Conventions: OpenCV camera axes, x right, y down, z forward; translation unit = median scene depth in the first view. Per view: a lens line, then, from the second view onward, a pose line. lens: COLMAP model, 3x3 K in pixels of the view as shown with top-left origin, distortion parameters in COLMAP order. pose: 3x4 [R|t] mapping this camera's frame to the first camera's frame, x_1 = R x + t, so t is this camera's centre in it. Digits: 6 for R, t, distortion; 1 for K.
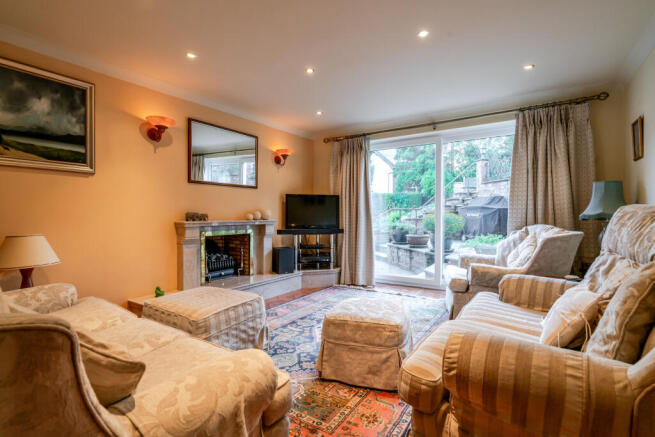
lens RADIAL K [[321.8, 0, 324.9], [0, 321.8, 220.2], [0, 0, 1]] dist [0.000388, 0.000816]
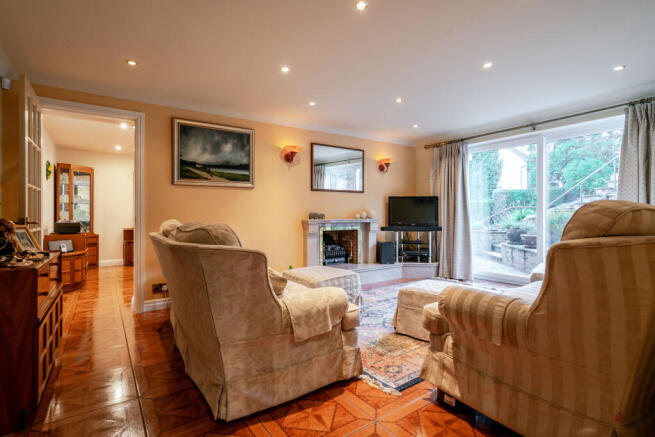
lens RADIAL K [[321.8, 0, 324.9], [0, 321.8, 220.2], [0, 0, 1]] dist [0.000388, 0.000816]
pose [[0.931943, 0.004509, -0.362576, 0.097050], [-0.003110, 0.999985, 0.004444, 0.000634], [0.362590, -0.003014, 0.931944, -0.192436]]
